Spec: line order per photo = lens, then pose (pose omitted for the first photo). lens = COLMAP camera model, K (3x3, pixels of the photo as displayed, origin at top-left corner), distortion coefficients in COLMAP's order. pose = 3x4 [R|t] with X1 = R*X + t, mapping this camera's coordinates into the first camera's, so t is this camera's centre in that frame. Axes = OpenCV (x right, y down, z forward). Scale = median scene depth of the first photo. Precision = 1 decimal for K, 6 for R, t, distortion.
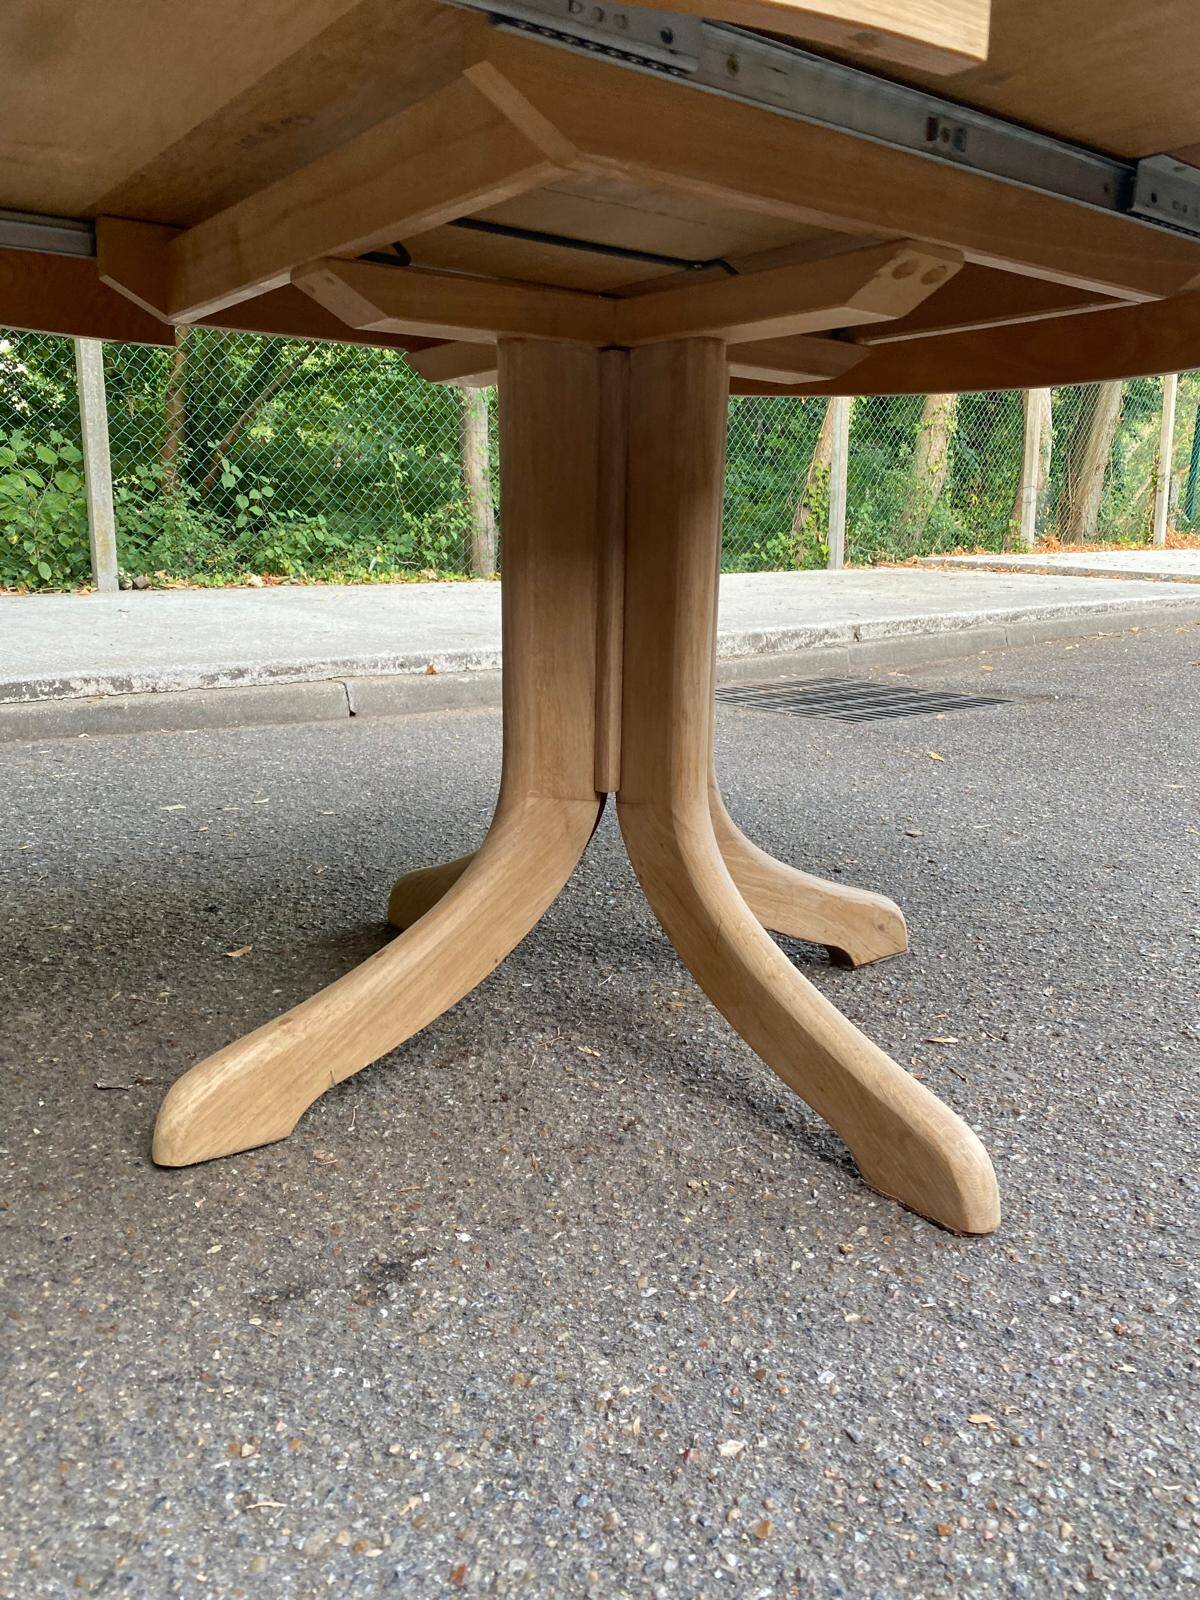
lens RADIAL K [[1222.2, 0, 609.4], [0, 1222.2, 765.3], [0, 0, 1]] dist [0.013273, -0.017187]
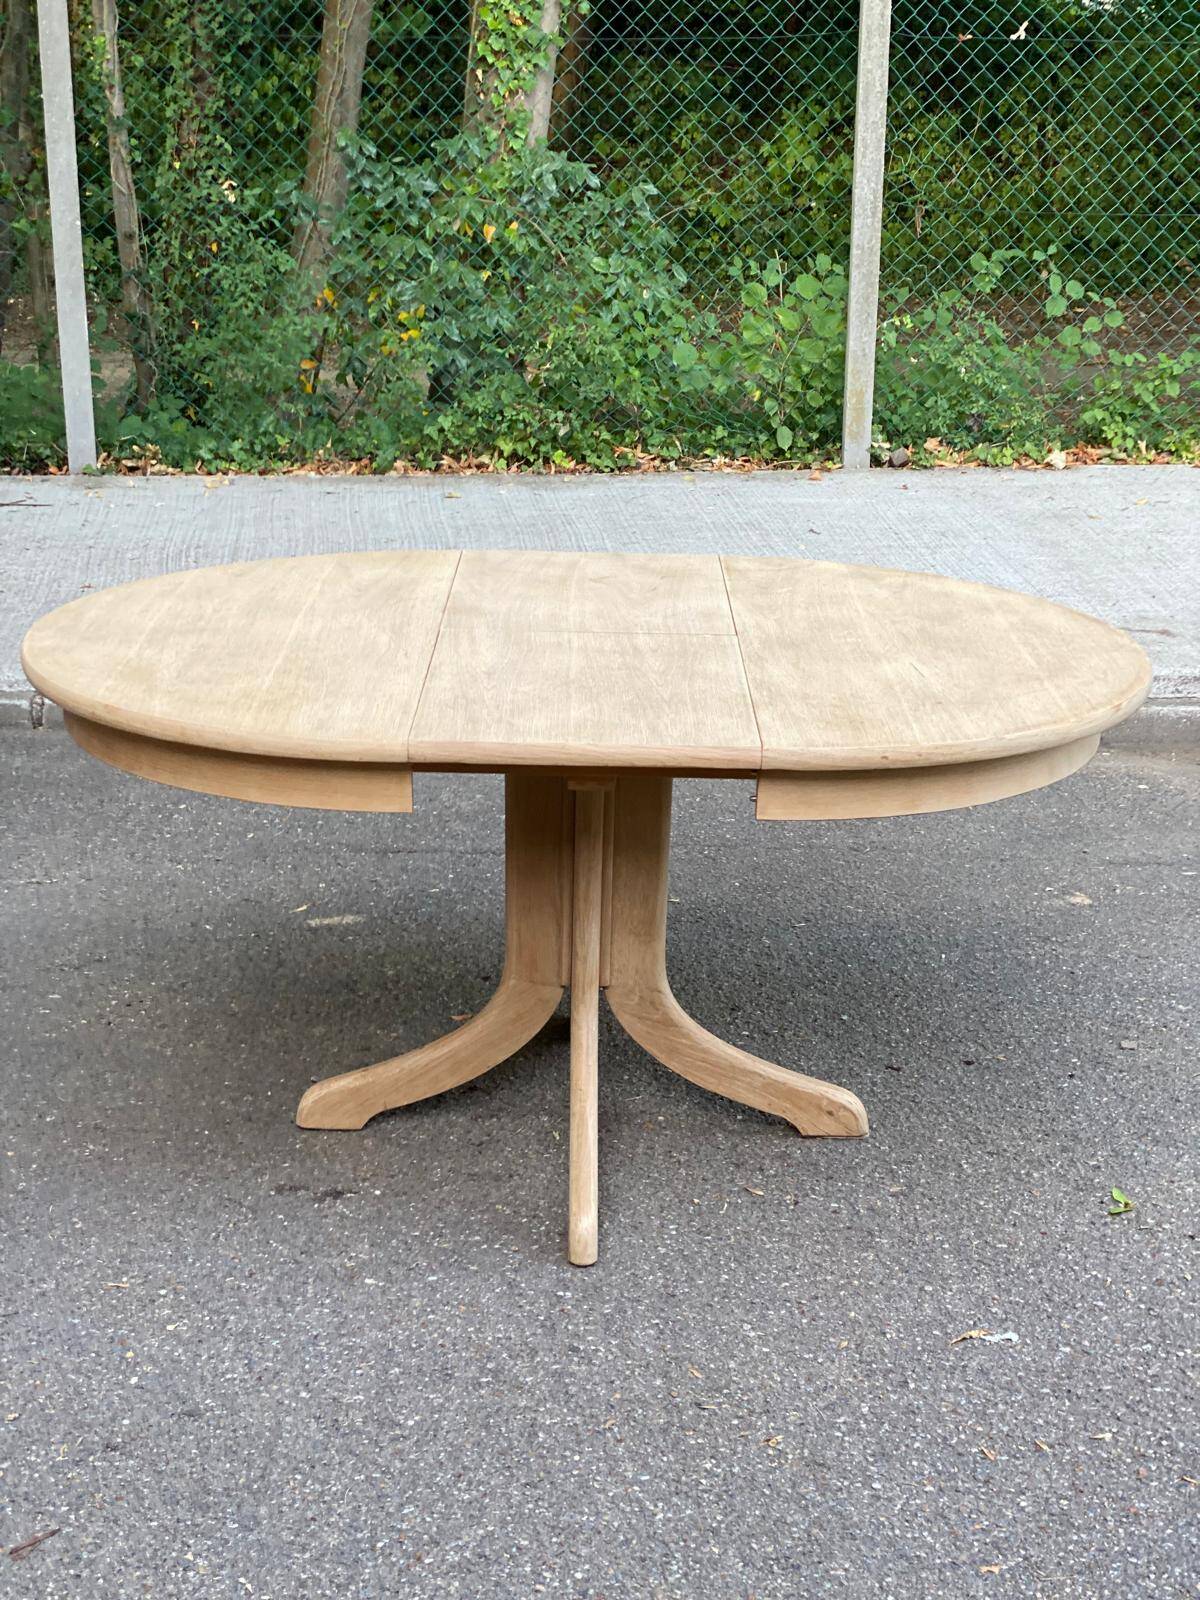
lens RADIAL K [[2355.5, 0, 600.0], [0, 2355.5, 800.0], [0, 0, 1]] dist [0.192955, -0.328704]
pose [[0.795936, 0.181936, -0.577395, 2.105919], [-0.118774, 0.982166, 0.145749, -0.795628], [0.593614, -0.047427, 0.803351, -1.748301]]
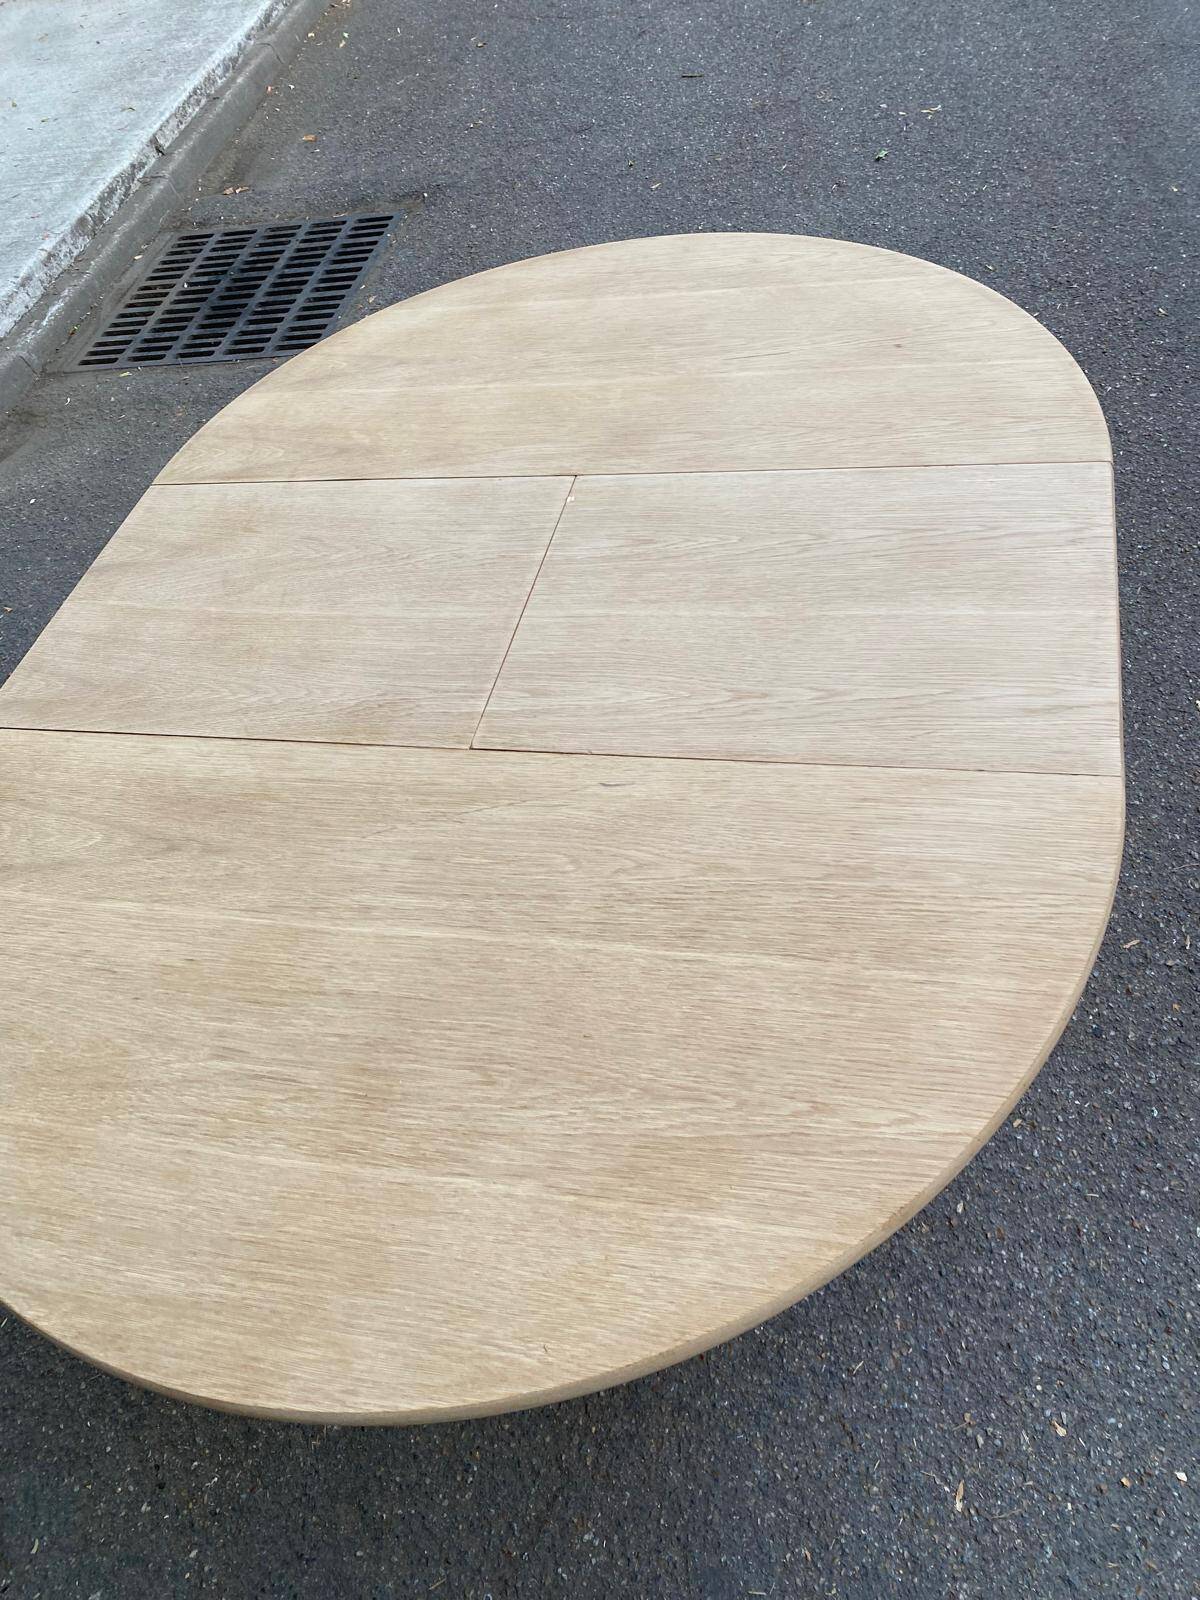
lens RADIAL K [[1232.7, 0, 628.1], [0, 1232.7, 793.7], [0, 0, 1]] dist [0.050344, -0.078329]
pose [[0.753362, -0.583265, 0.303723, -0.440486], [0.307656, 0.720809, 0.621113, -1.170514], [-0.581200, -0.374480, 0.722475, -0.041870]]
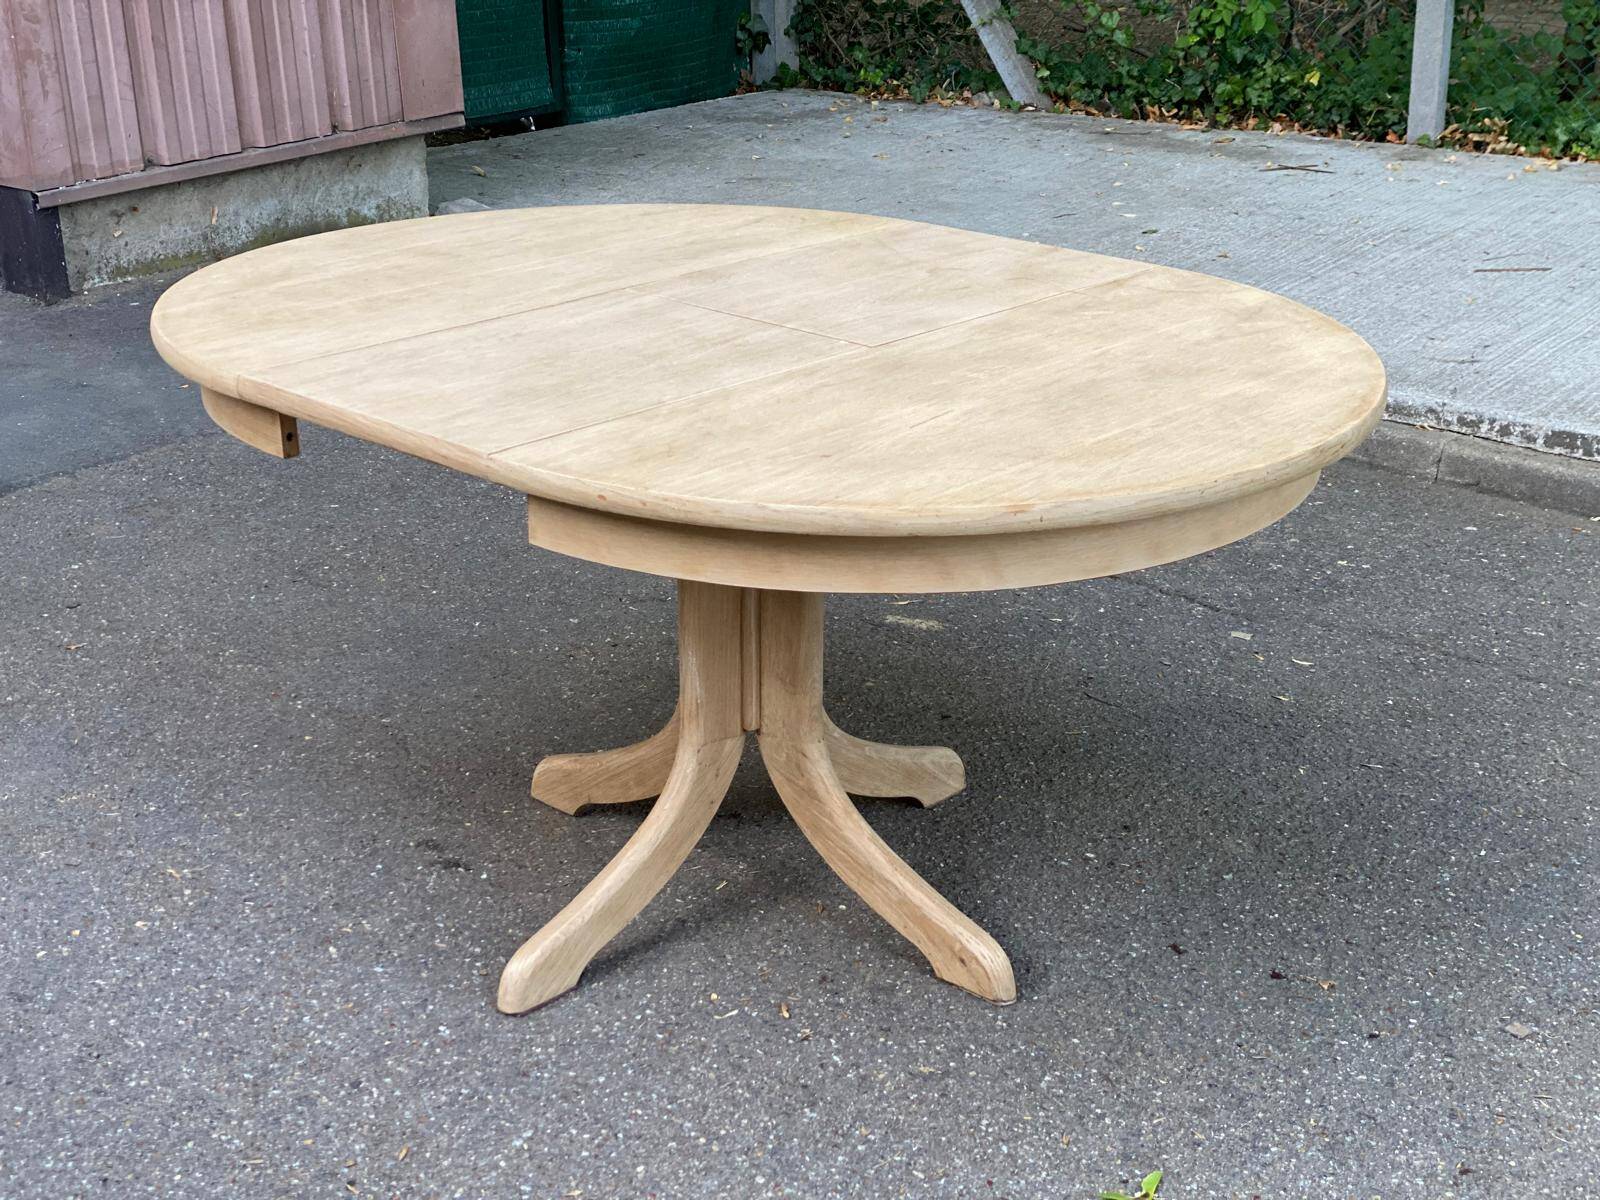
lens RADIAL K [[2355.5, 0, 817.9], [0, 2355.5, 585.3], [0, 0, 1]] dist [0.192955, -0.328704]
pose [[0.172712, 0.329868, -0.928094, 2.934738], [-0.178151, 0.937175, 0.299943, -1.127232], [0.968727, 0.113537, 0.220628, 0.554046]]
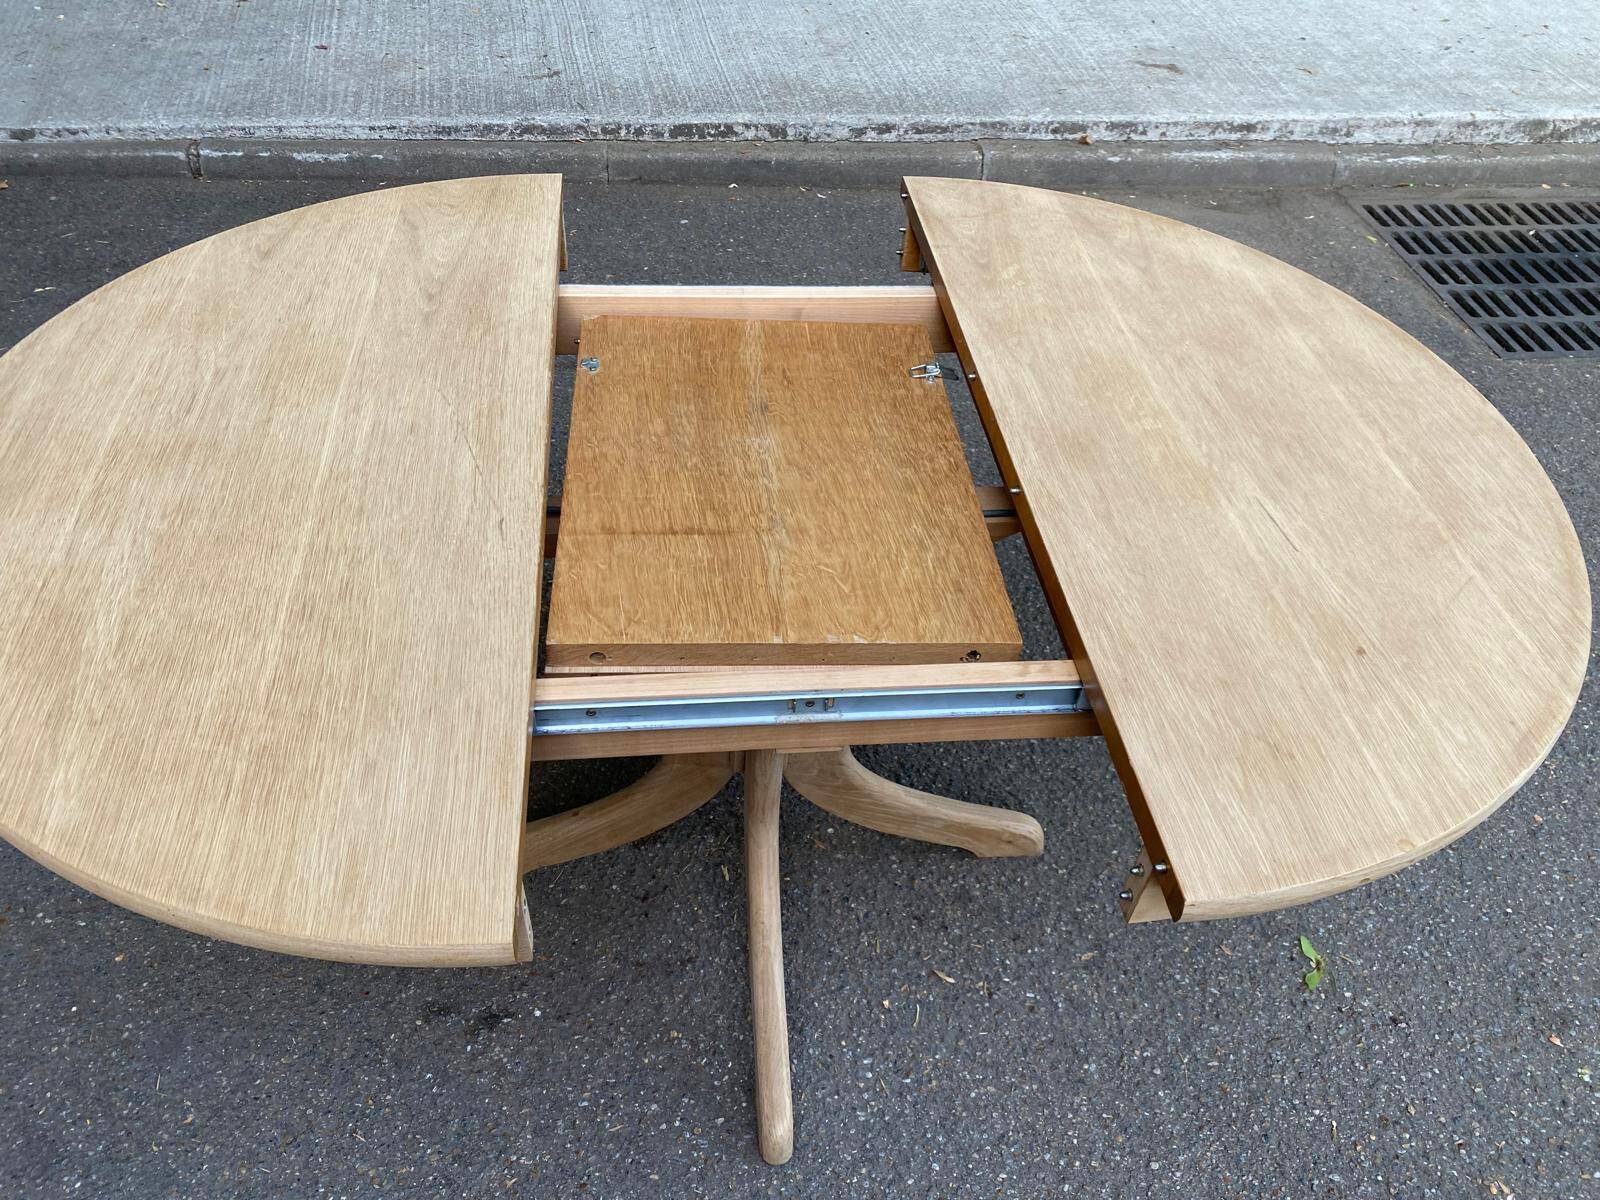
lens RADIAL K [[1222.2, 0, 802.4], [0, 1222.2, 590.5], [0, 0, 1]] dist [0.013273, -0.017187]
pose [[0.848561, 0.388155, -0.359556, 0.576142], [-0.144579, 0.823807, 0.548123, -1.096699], [0.508961, -0.413131, 0.755170, 0.045290]]
